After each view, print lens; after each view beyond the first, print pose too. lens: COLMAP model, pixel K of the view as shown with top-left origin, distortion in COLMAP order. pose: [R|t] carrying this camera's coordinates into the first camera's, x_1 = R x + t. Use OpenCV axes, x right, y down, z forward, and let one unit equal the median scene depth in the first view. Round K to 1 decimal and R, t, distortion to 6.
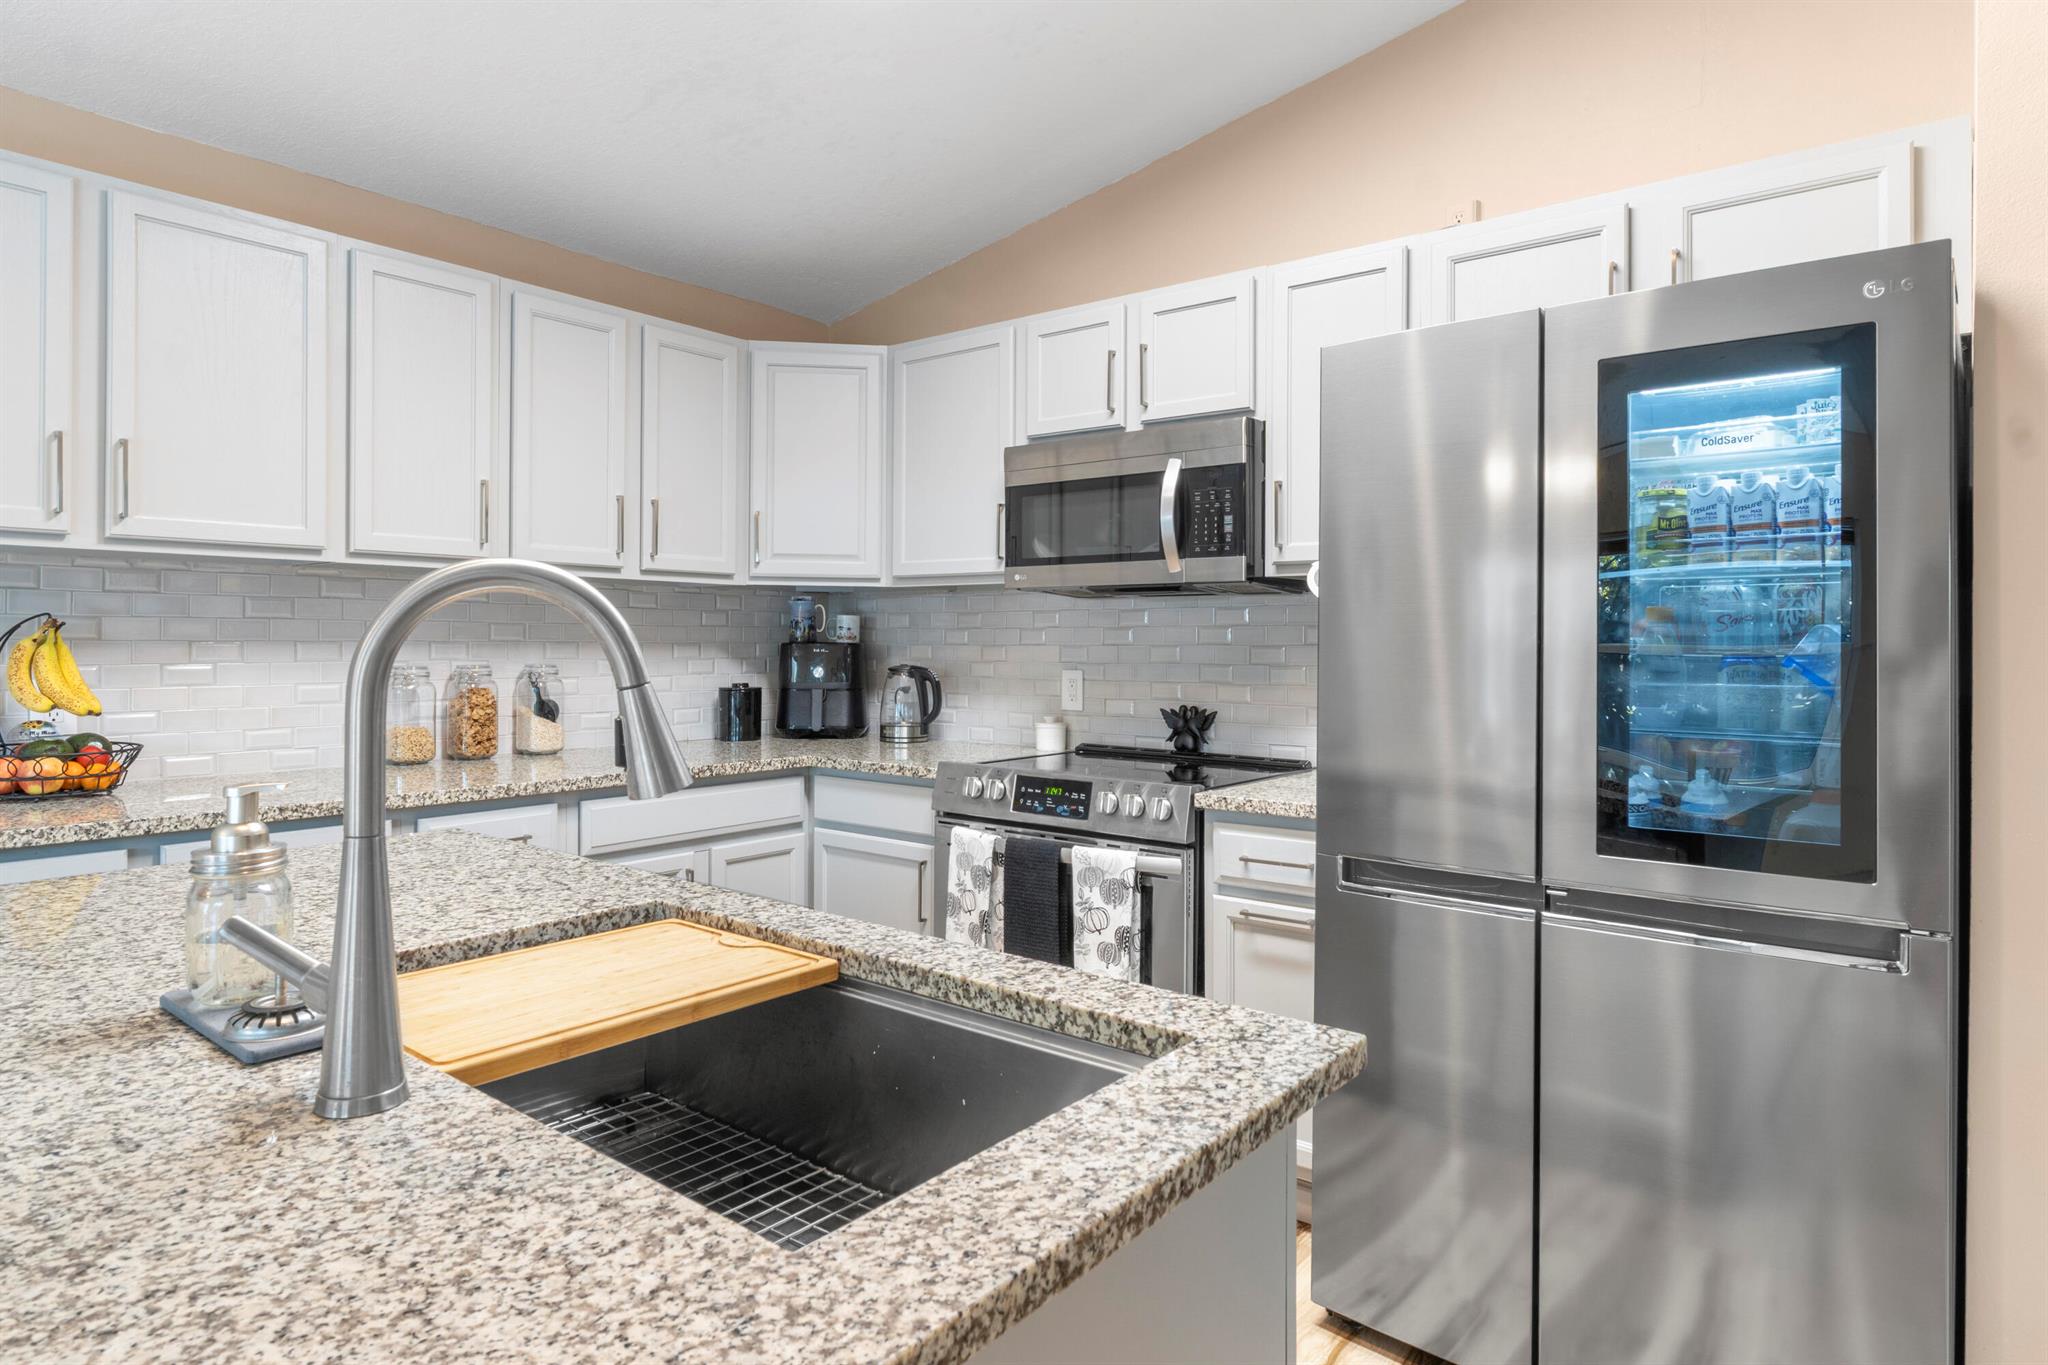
lens RADIAL K [[1165.2, 0, 1032.0], [0, 1165.2, 634.6], [0, 0, 1]] dist [-0.005200, 0.000926]
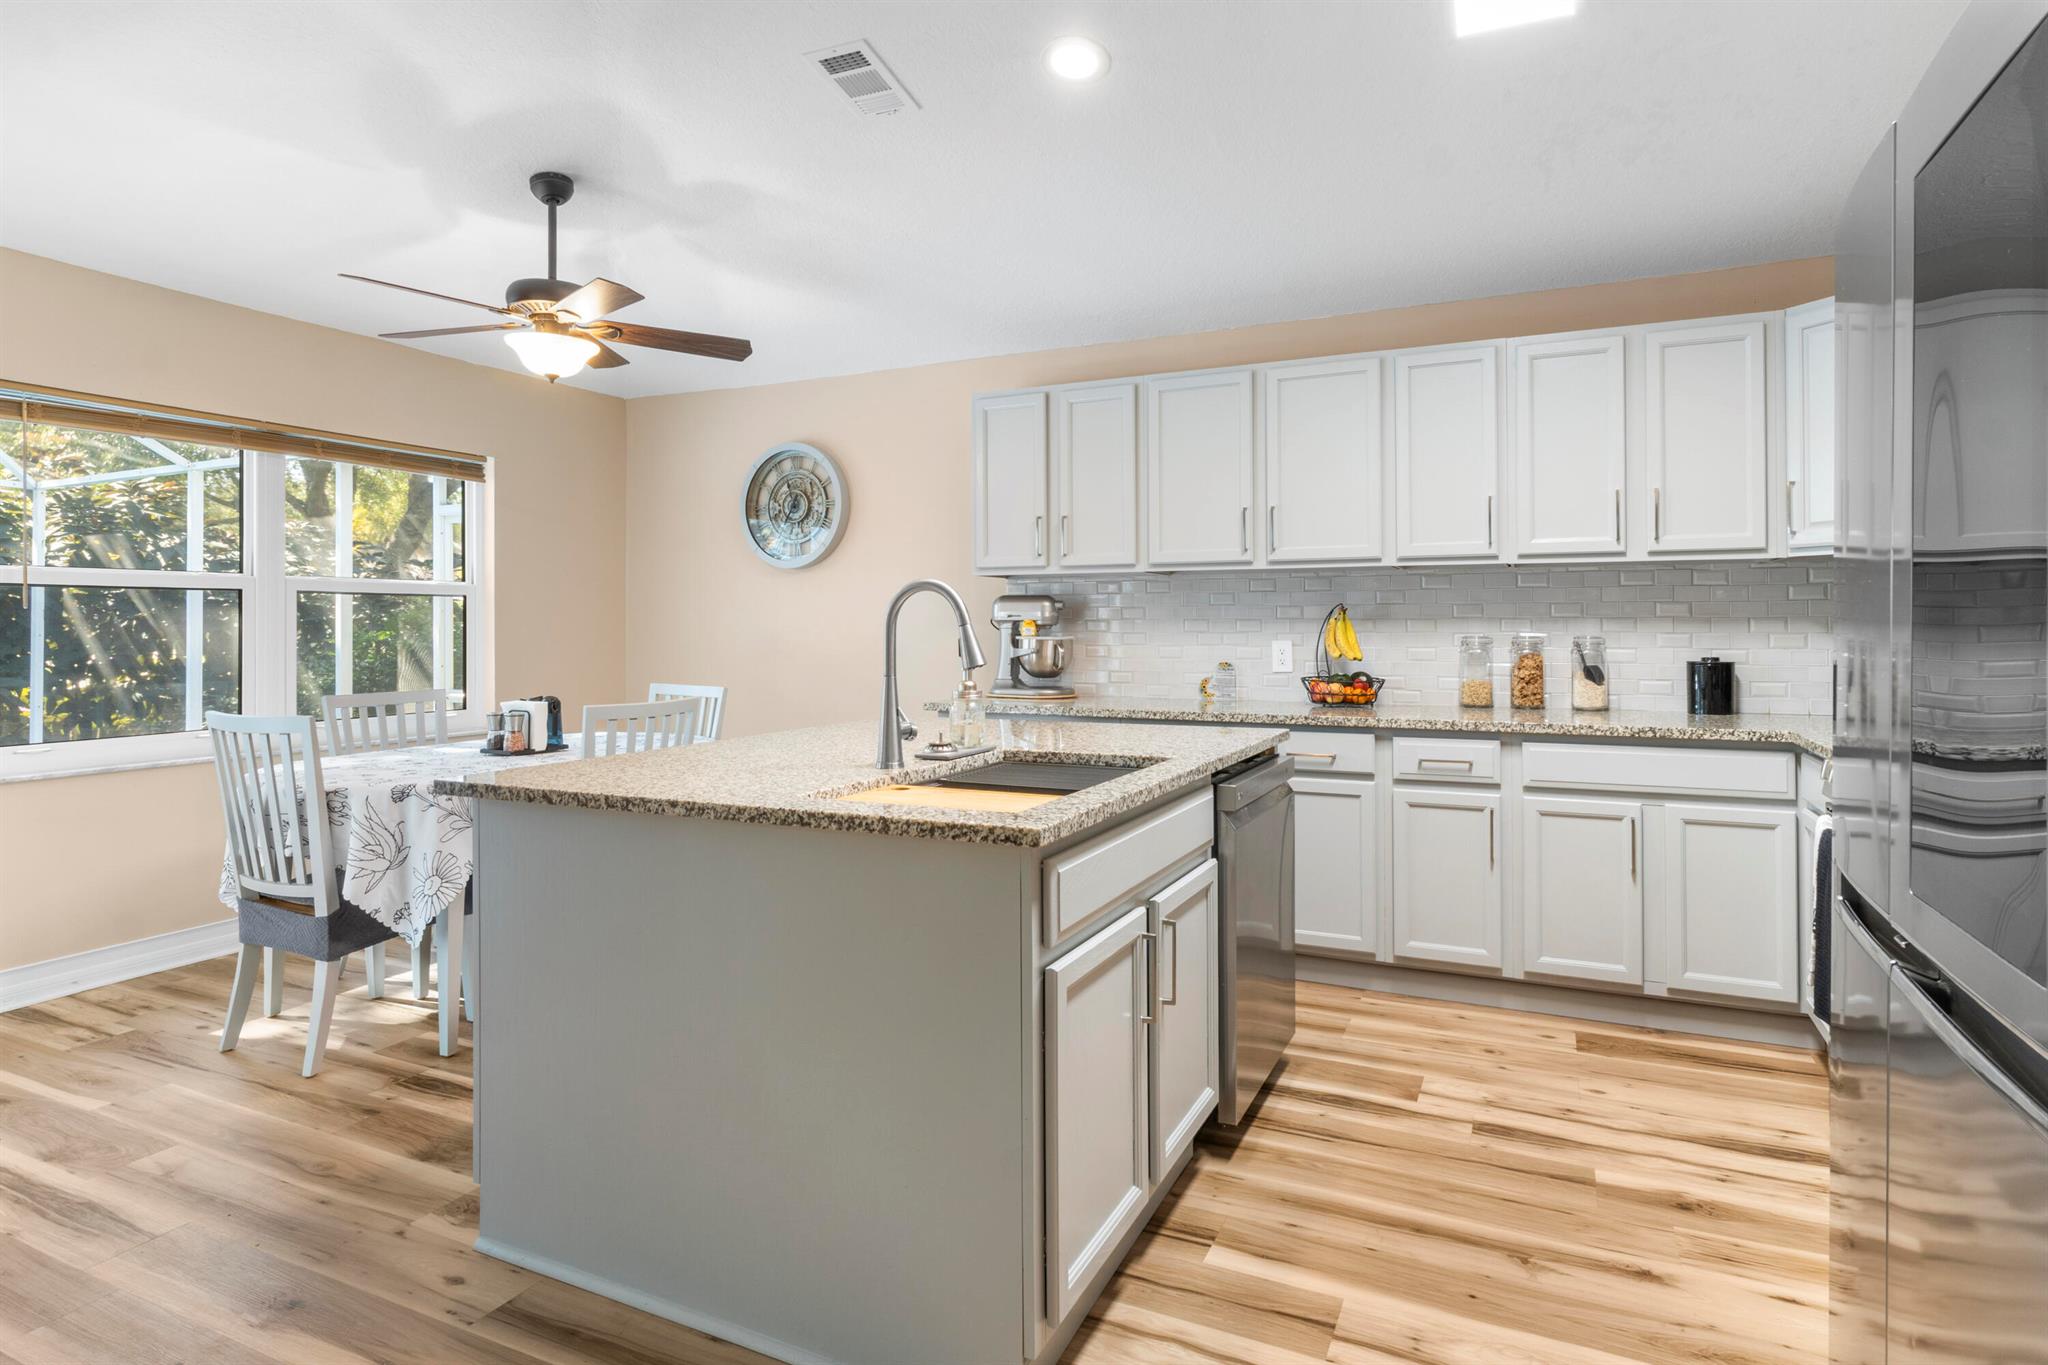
lens RADIAL K [[1044.1, 0, 1046.5], [0, 1044.1, 610.8], [0, 0, 1]] dist [-0.005648, 0.001496]
pose [[0.236770, -0.021825, -0.971320, 0.517272], [0.007662, 0.999759, -0.020597, 0.017621], [0.971535, -0.002565, 0.236880, 0.203708]]
